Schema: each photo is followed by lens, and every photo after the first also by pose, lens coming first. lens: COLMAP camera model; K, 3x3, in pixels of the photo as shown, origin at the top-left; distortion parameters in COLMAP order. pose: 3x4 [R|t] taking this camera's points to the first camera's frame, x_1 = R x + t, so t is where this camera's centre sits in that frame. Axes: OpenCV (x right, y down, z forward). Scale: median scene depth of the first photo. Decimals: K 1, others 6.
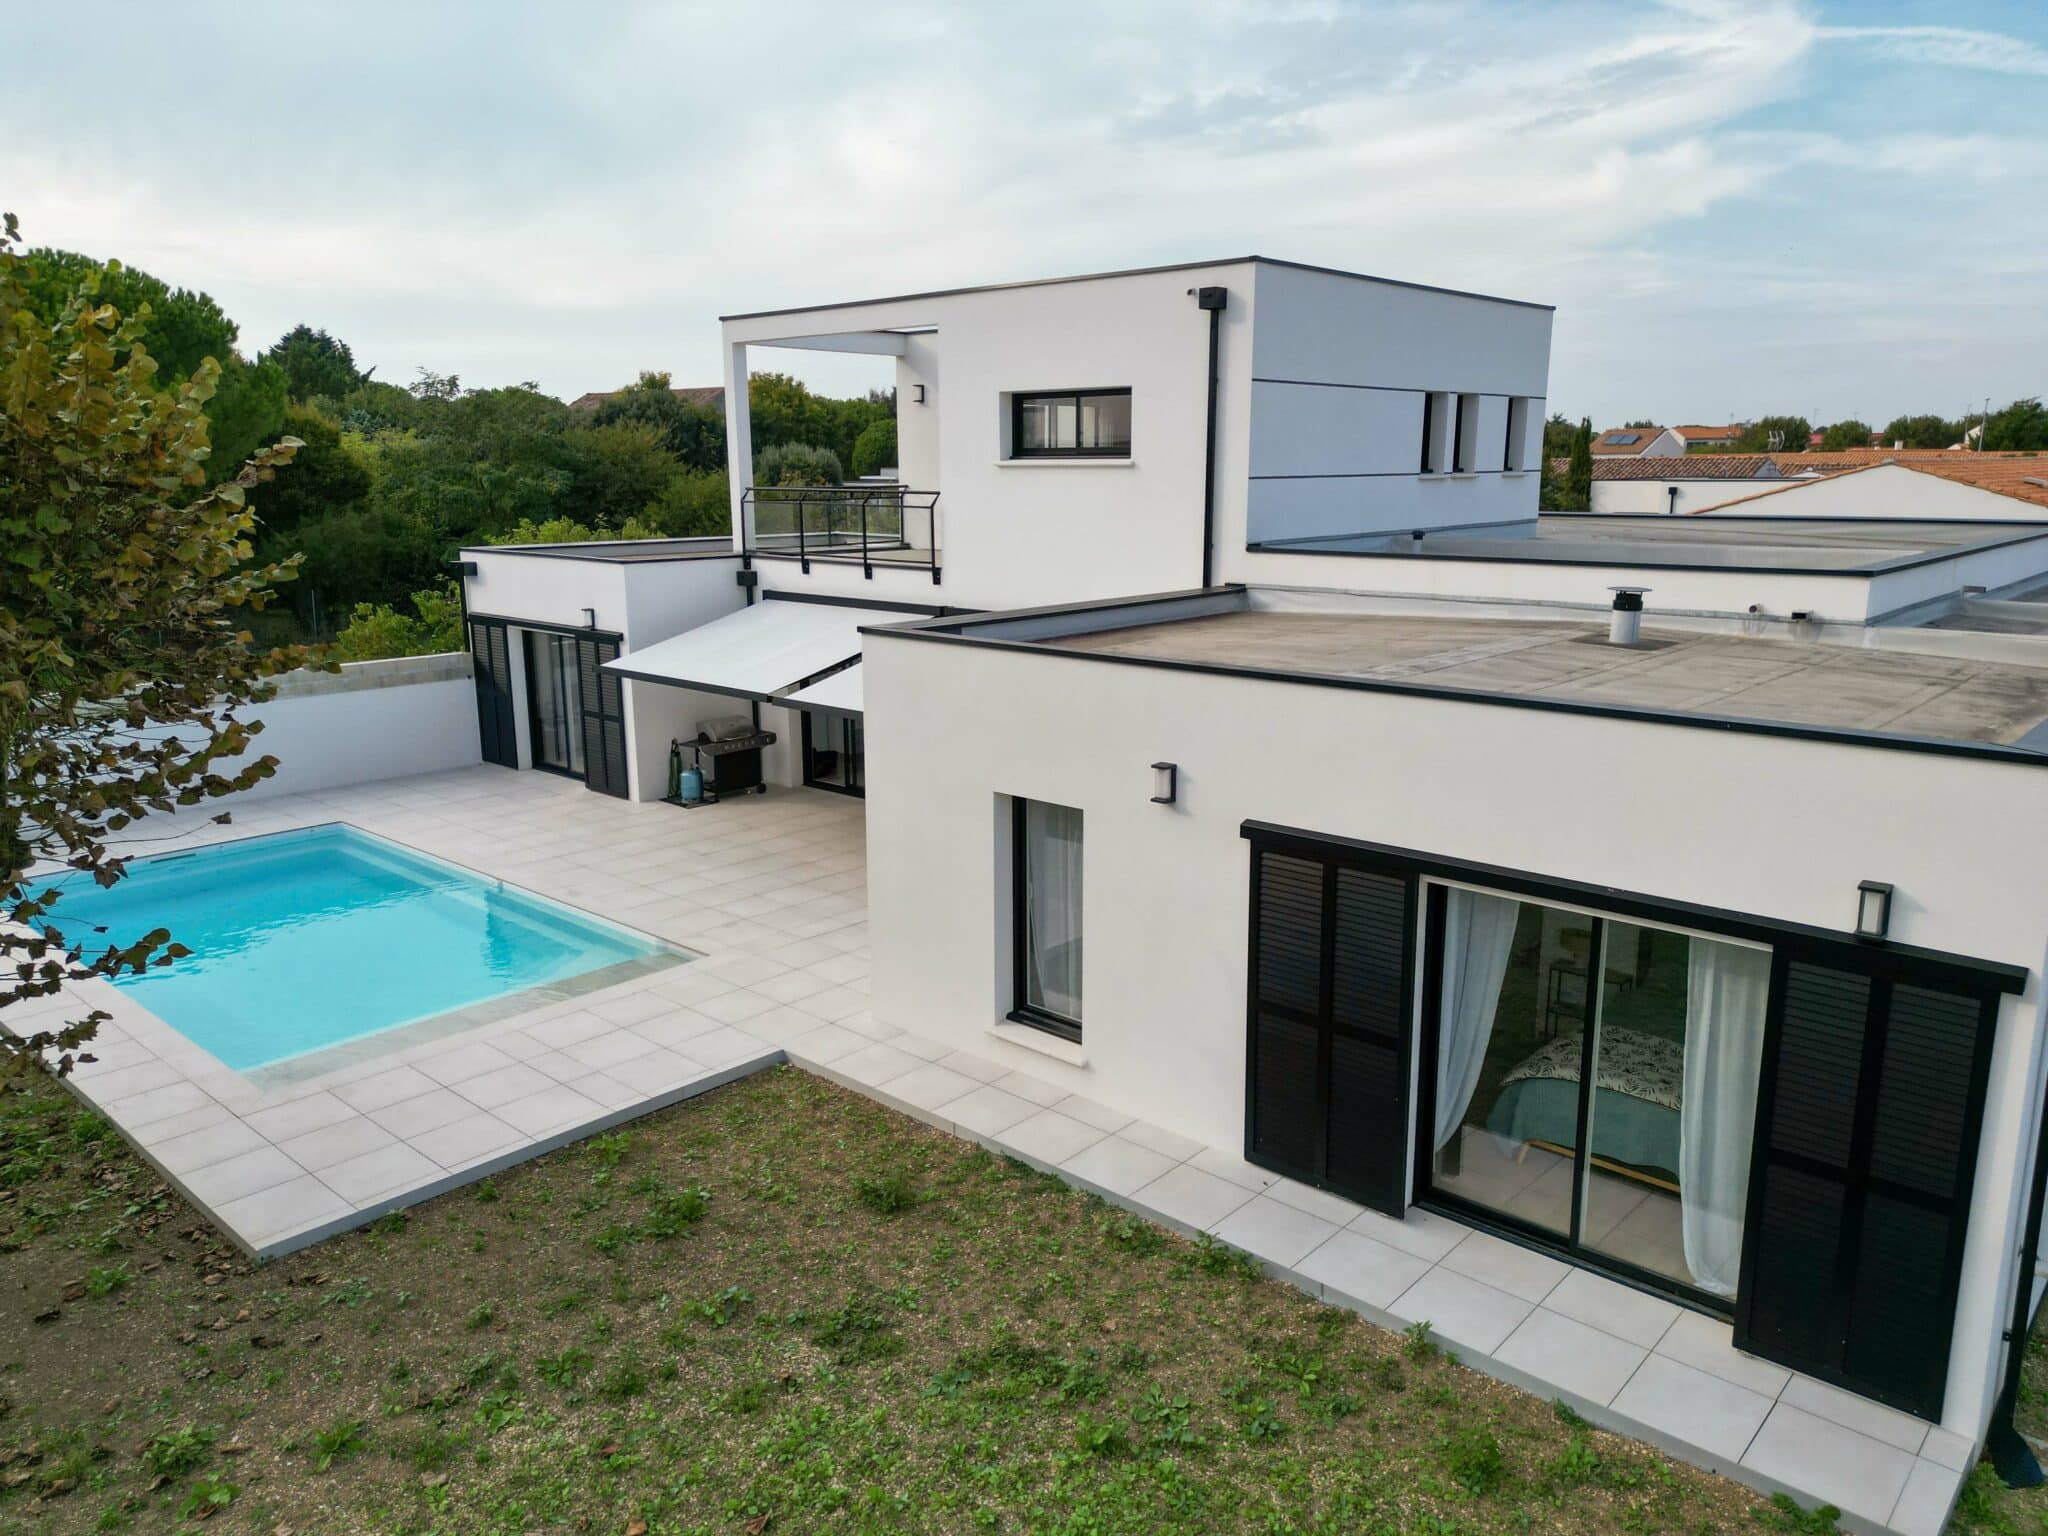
lens RADIAL K [[1435.7, 0, 1024.0], [0, 1435.7, 768.0], [0, 0, 1]] dist [0.041210, -0.001973]
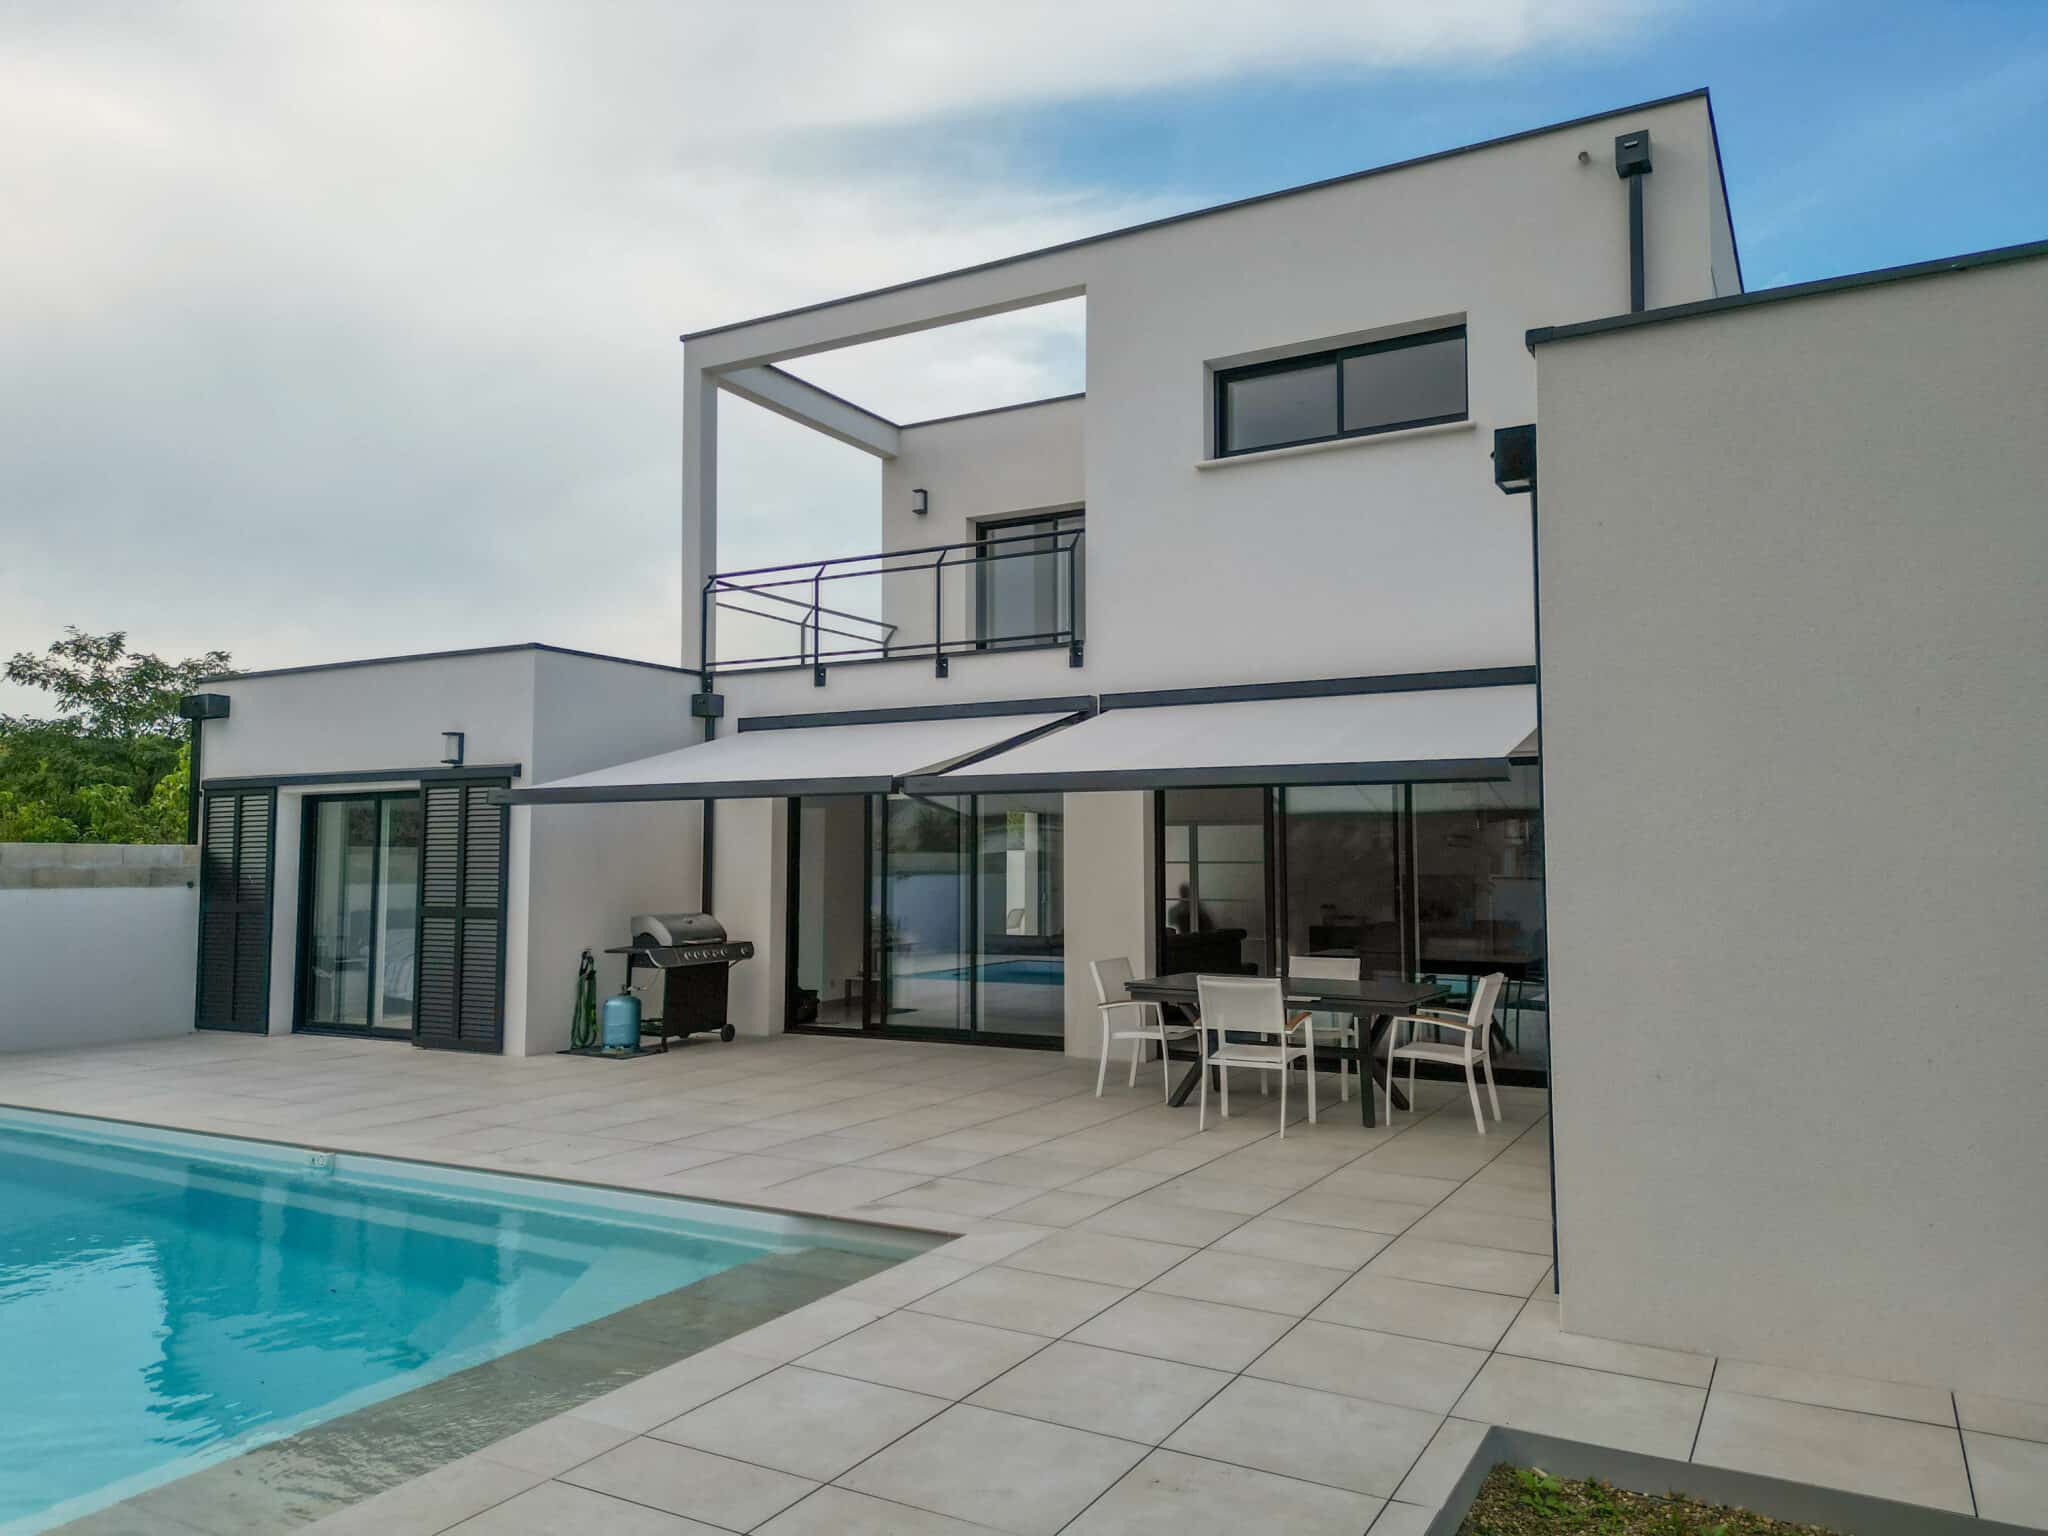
lens RADIAL K [[1435.7, 0, 1024.0], [0, 1435.7, 768.0], [0, 0, 1]] dist [0.041210, -0.001973]
pose [[0.974313, 0.018536, 0.224434, -0.206248], [0.043801, 0.961977, -0.269597, 0.078577], [-0.220897, 0.272502, 0.936454, 0.385297]]
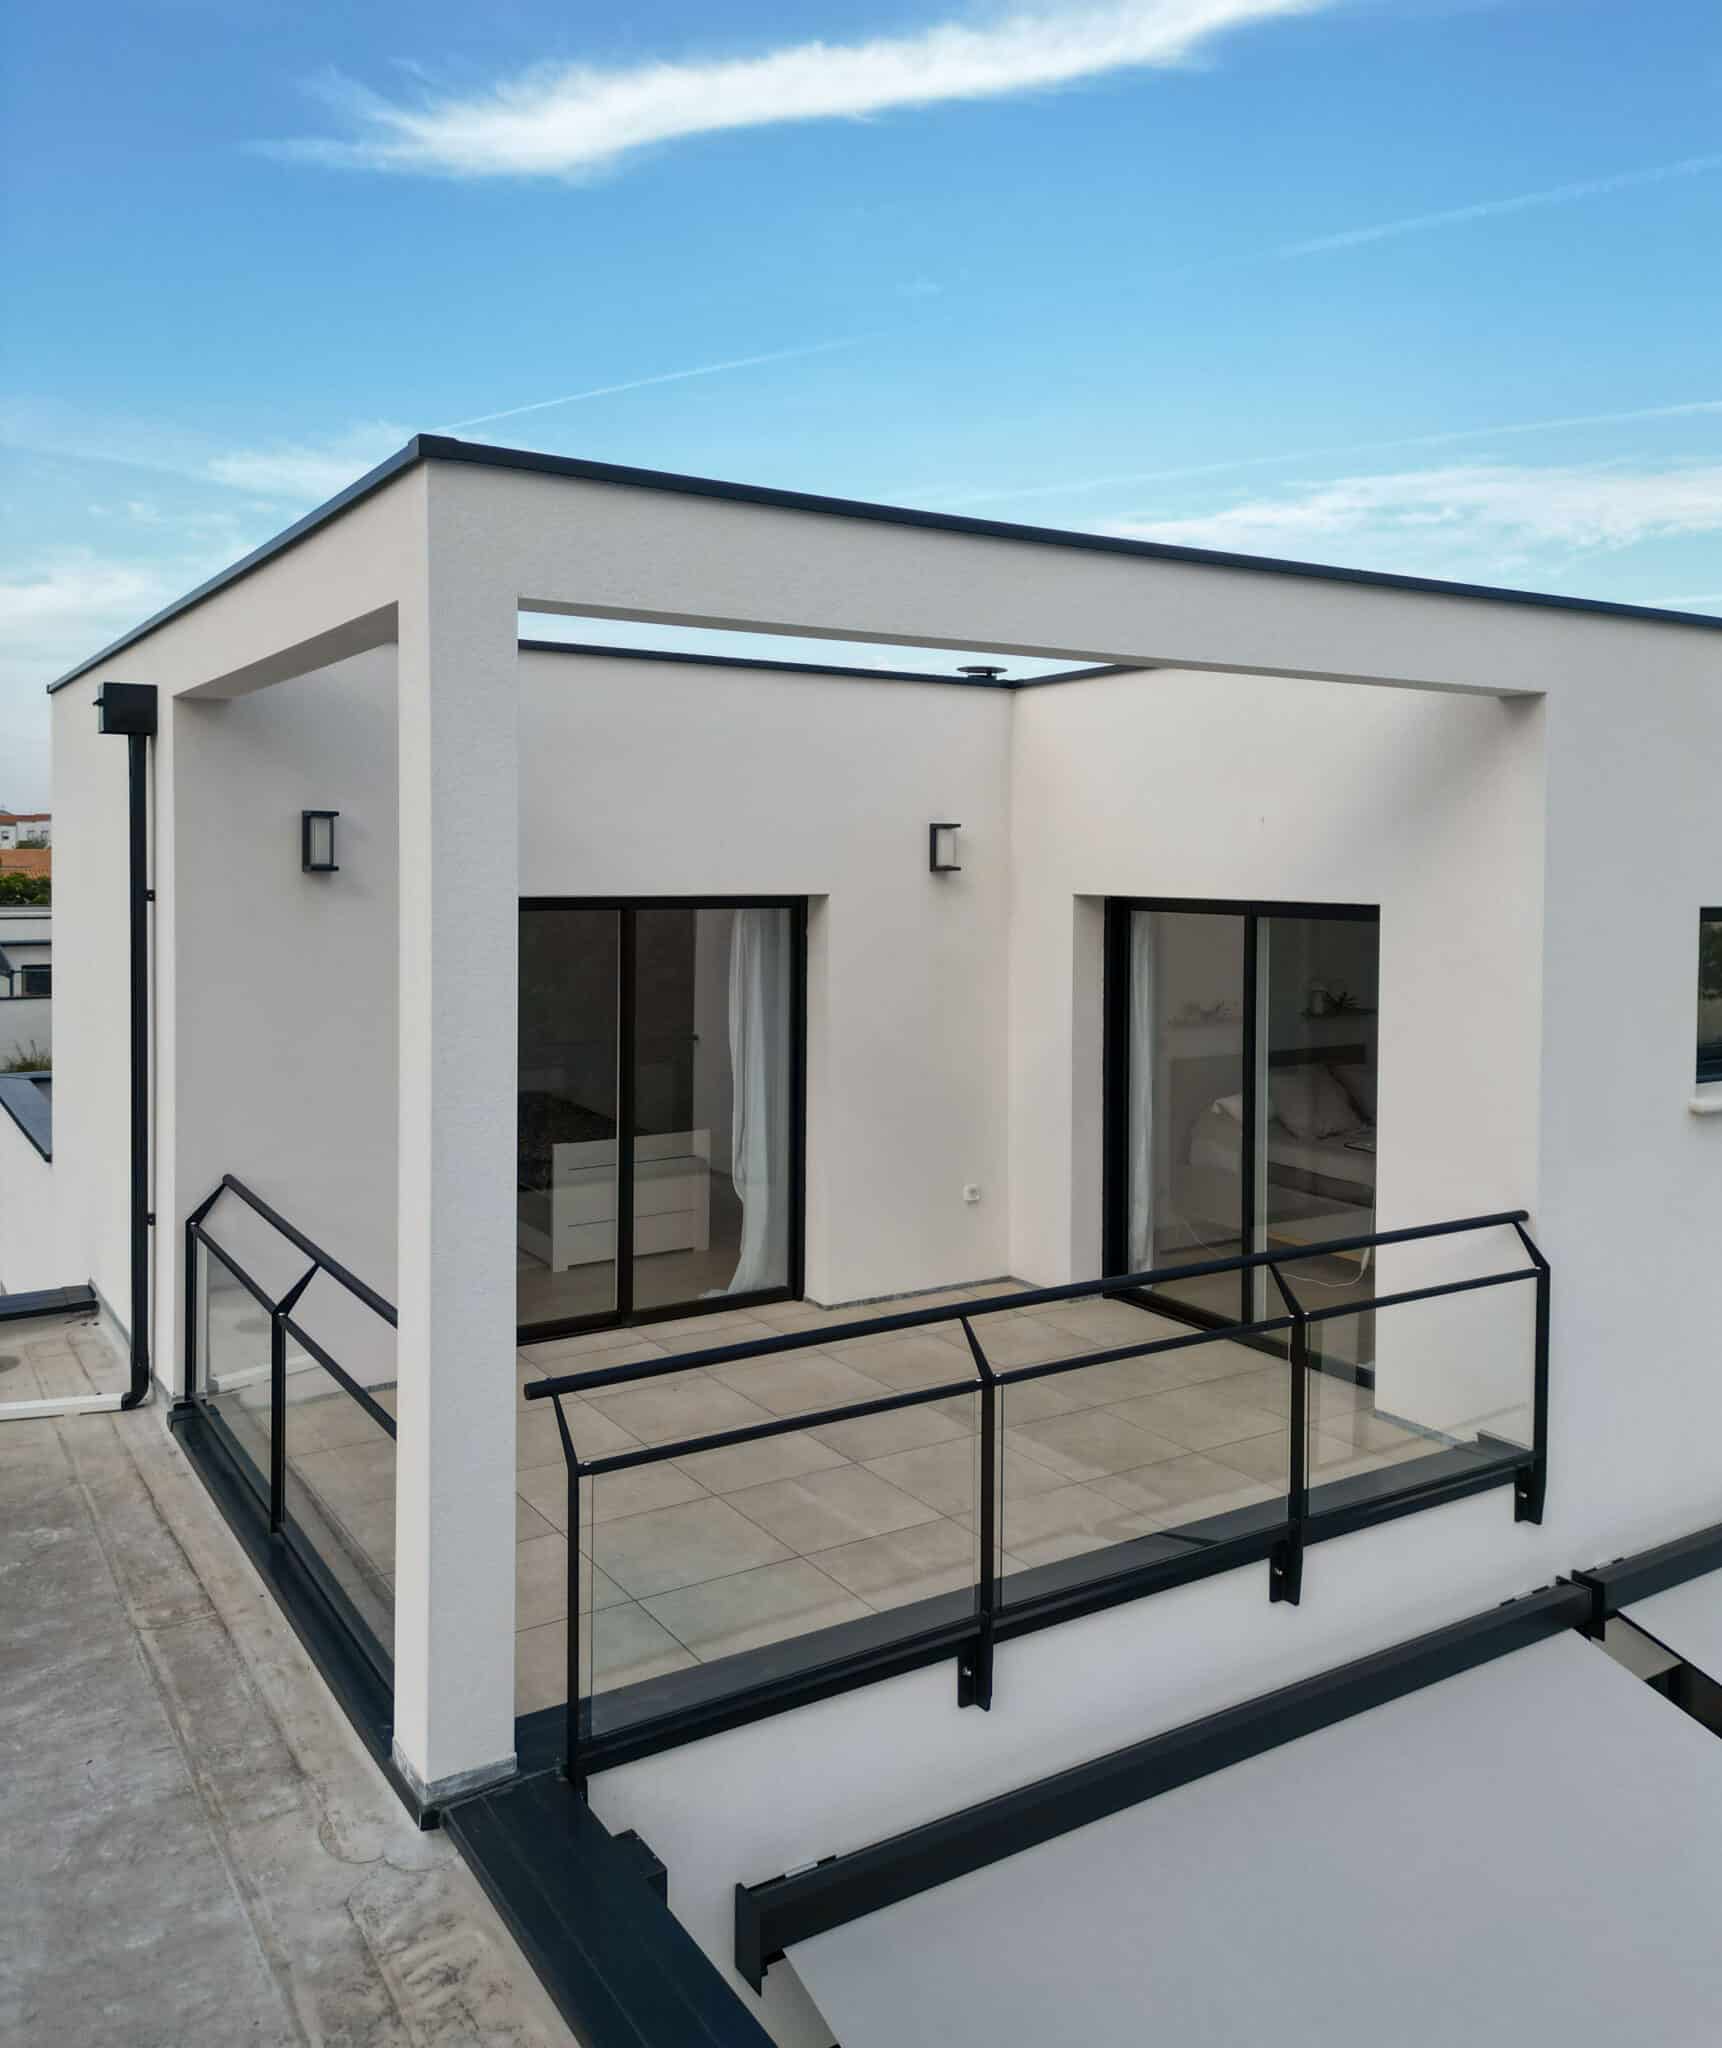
lens RADIAL K [[1589.2, 0, 801.4], [0, 1589.2, 901.4], [0, 0, 1]] dist [0.078908, -0.107833]
pose [[0.272949, -0.028288, 0.961612, -0.385350], [0.188934, 0.981678, -0.024749, -0.250775], [-0.943293, 0.188437, 0.273293, 0.938043]]
